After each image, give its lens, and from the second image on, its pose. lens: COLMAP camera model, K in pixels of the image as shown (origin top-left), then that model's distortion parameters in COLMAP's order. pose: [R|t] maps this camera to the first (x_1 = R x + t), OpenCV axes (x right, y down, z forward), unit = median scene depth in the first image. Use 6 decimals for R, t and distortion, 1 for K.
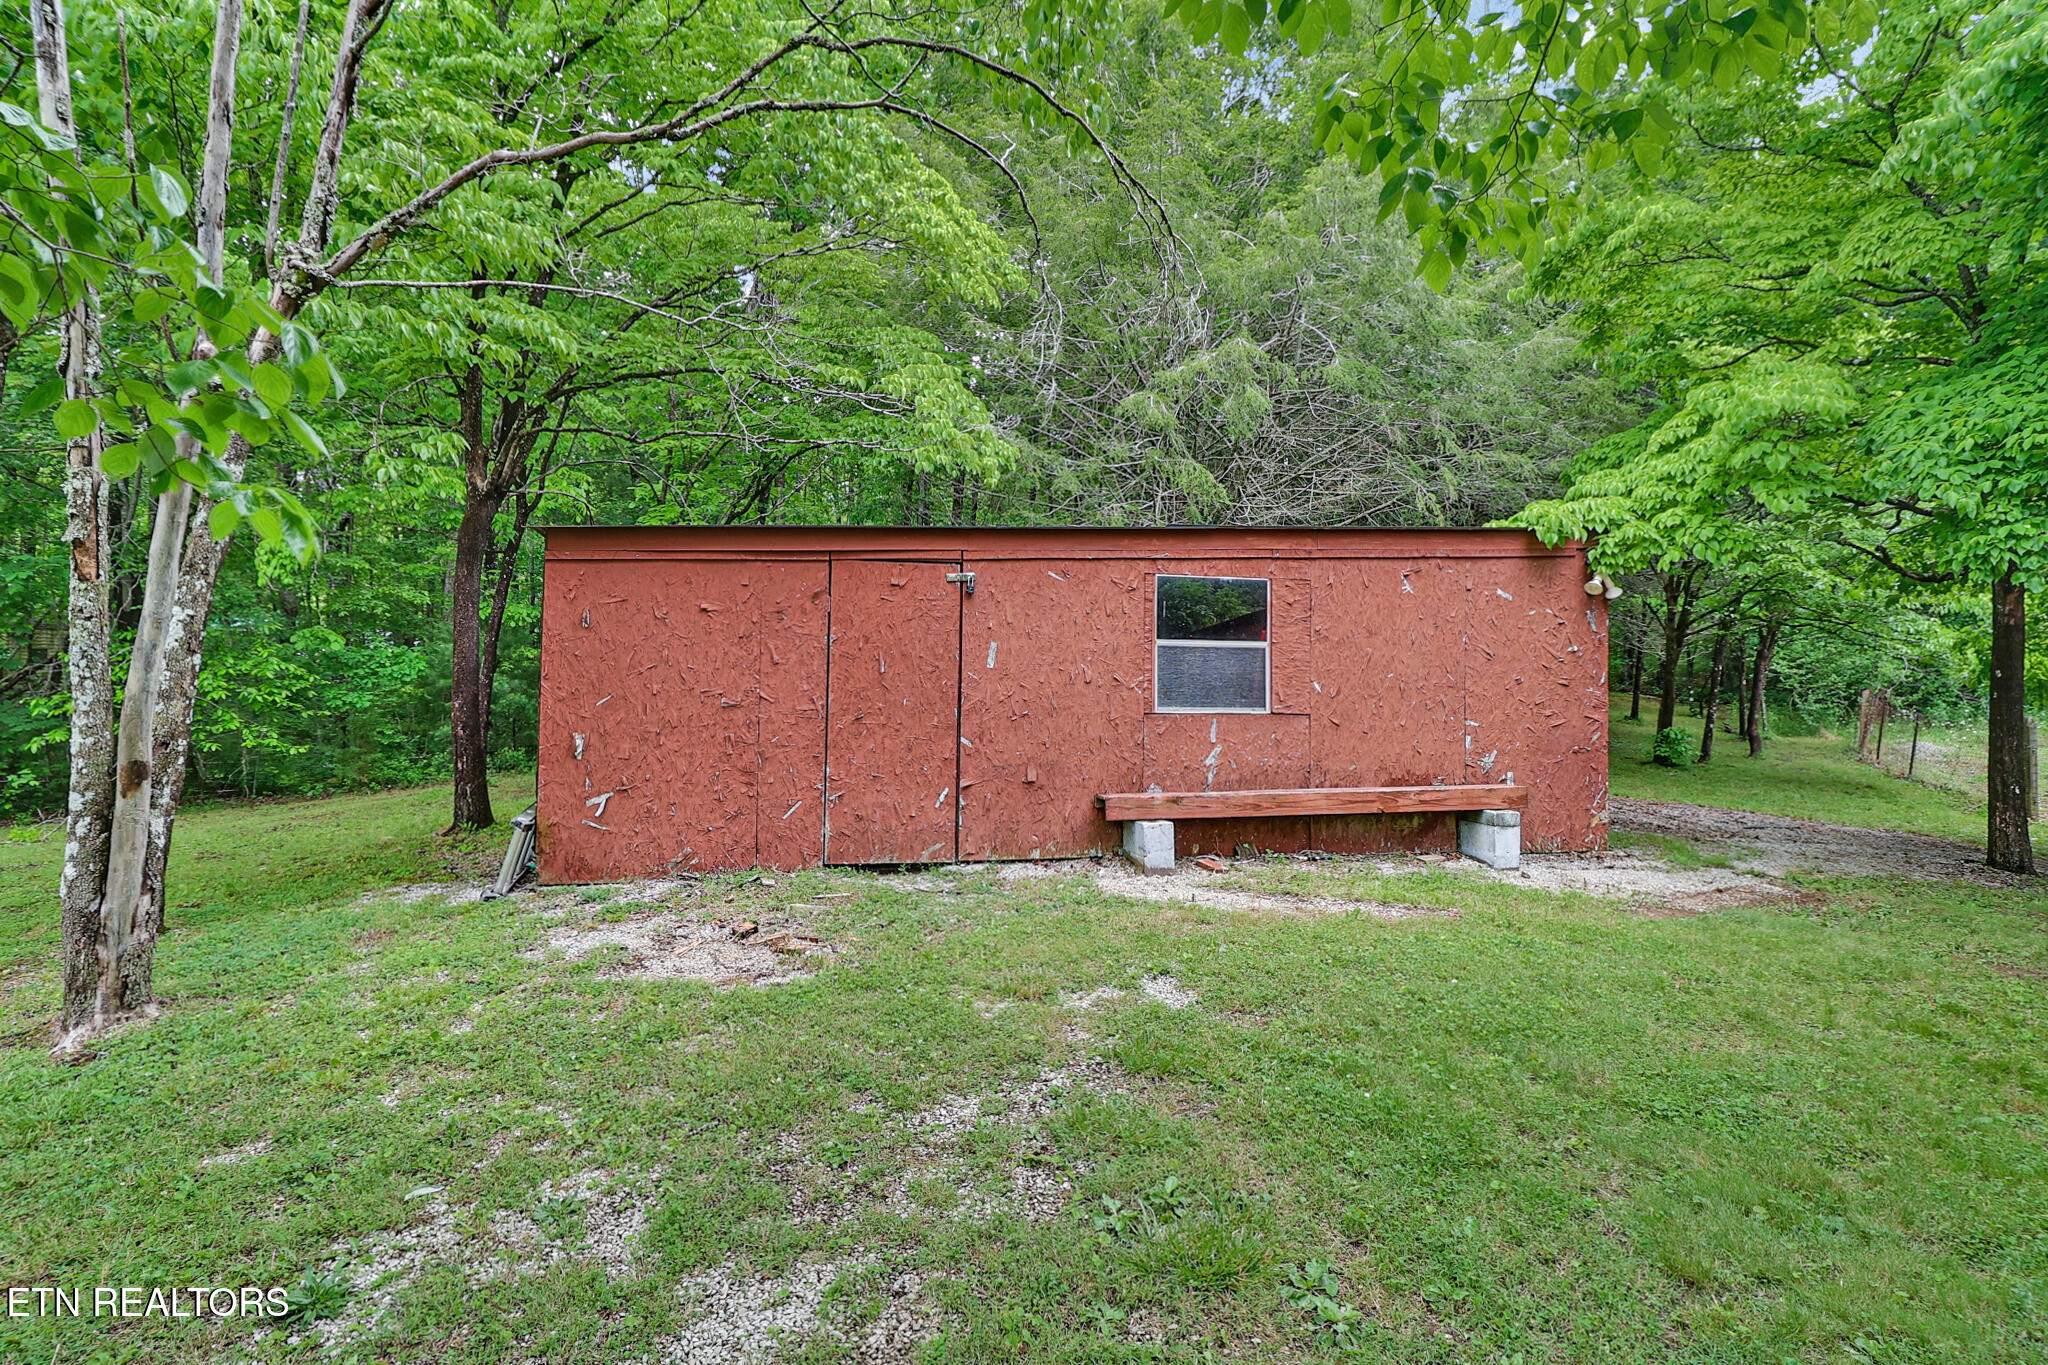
lens RADIAL K [[980.6, 0, 1012.8], [0, 980.6, 658.4], [0, 0, 1]] dist [-0.009029, -0.001274]
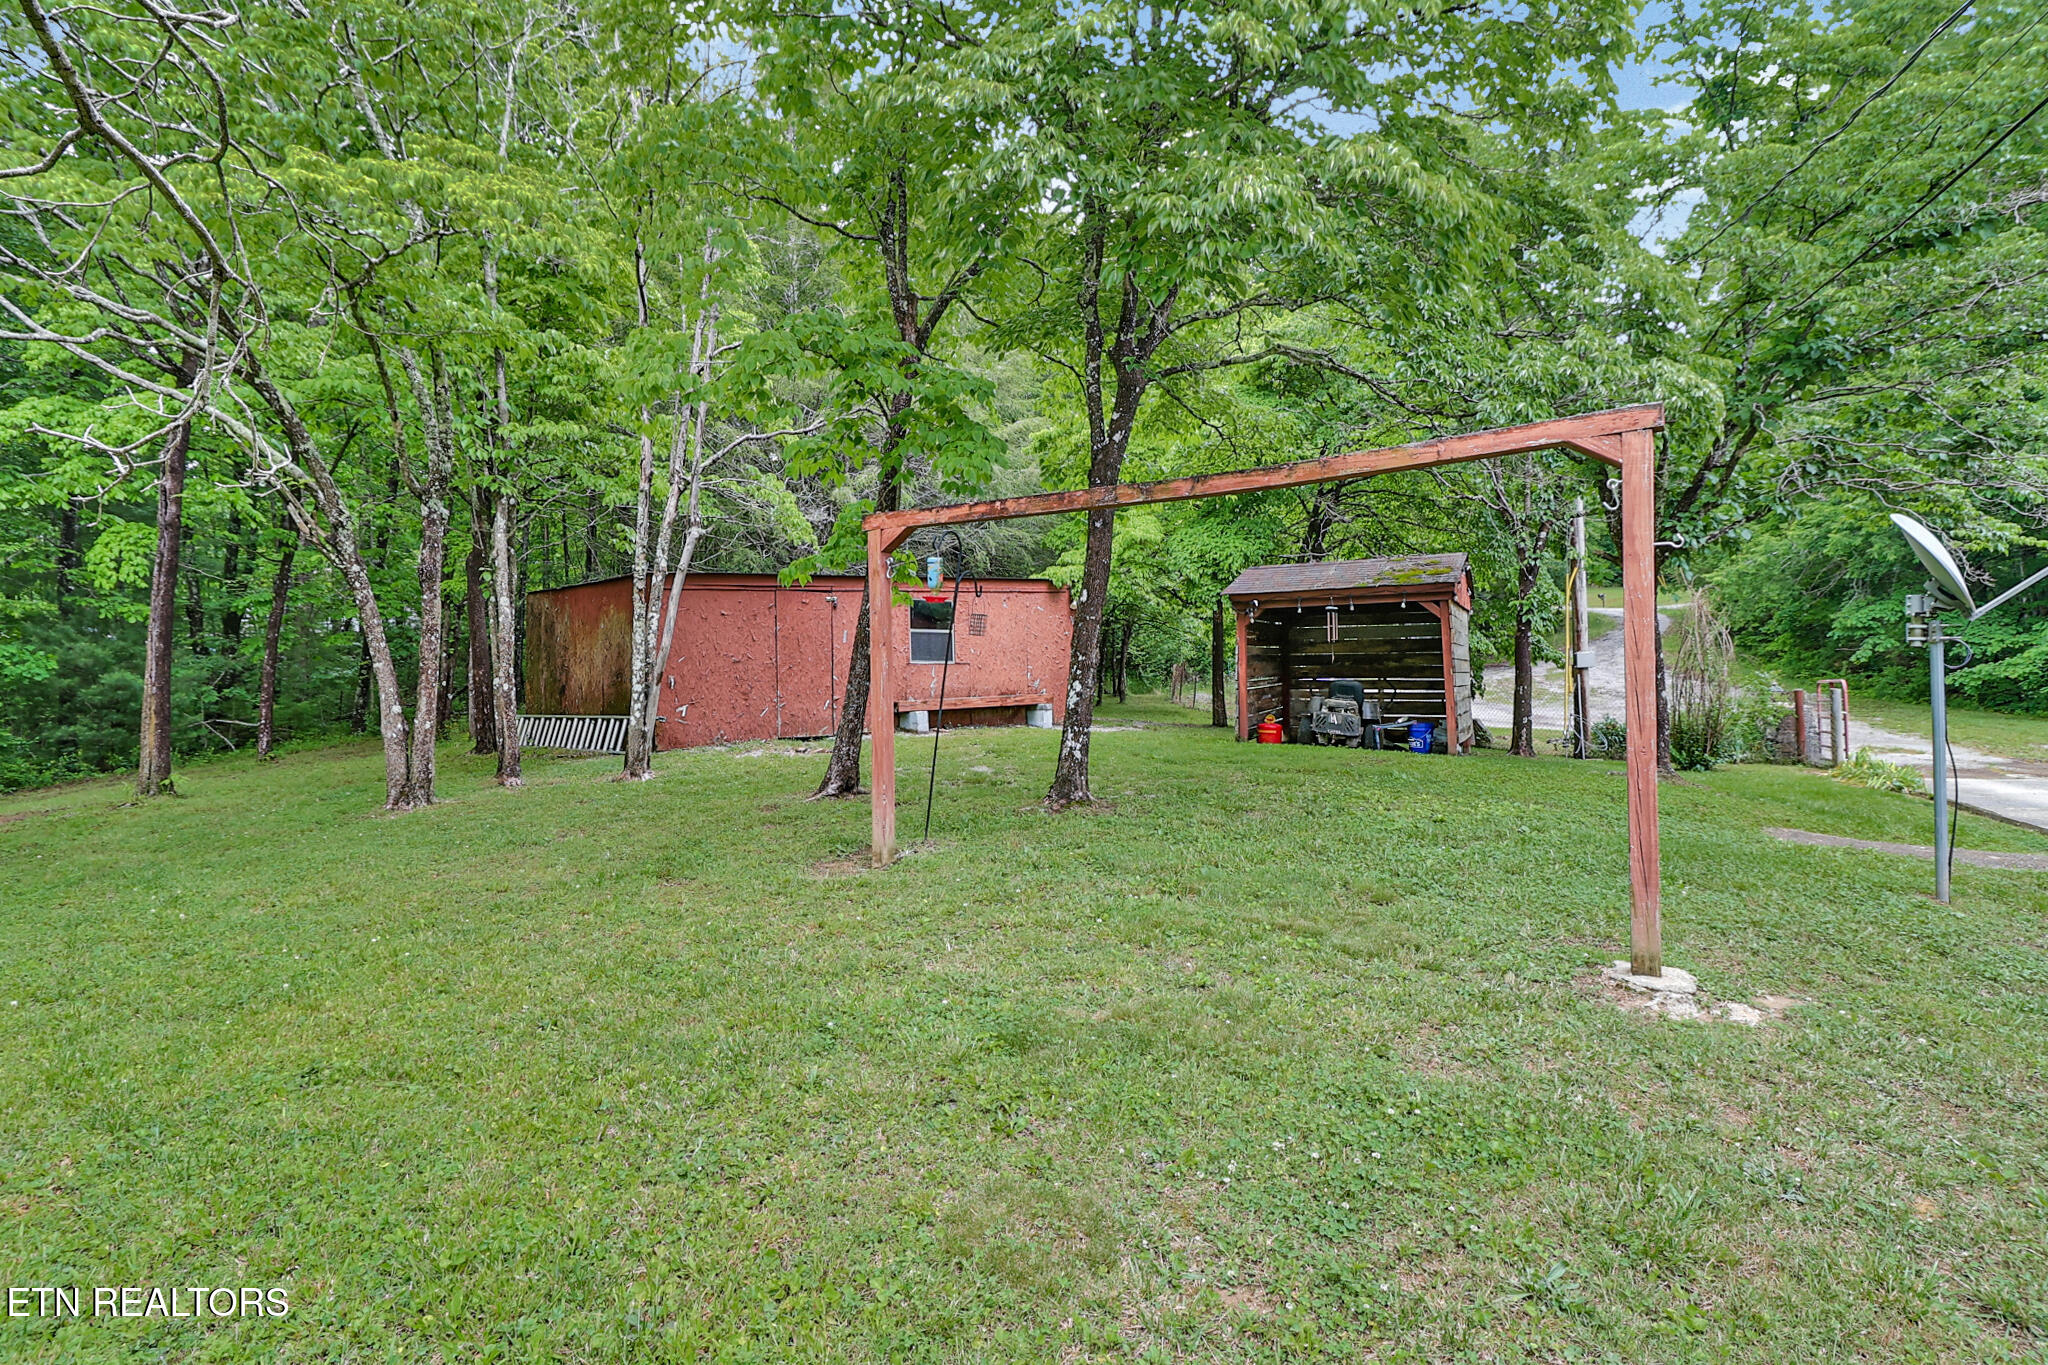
lens RADIAL K [[980.6, 0, 1012.8], [0, 980.6, 658.4], [0, 0, 1]] dist [-0.009029, -0.001274]
pose [[0.851573, -0.017649, 0.523939, -0.746023], [0.018265, 0.999825, 0.003992, 0.038443], [-0.523918, 0.006170, 0.851746, -0.891428]]
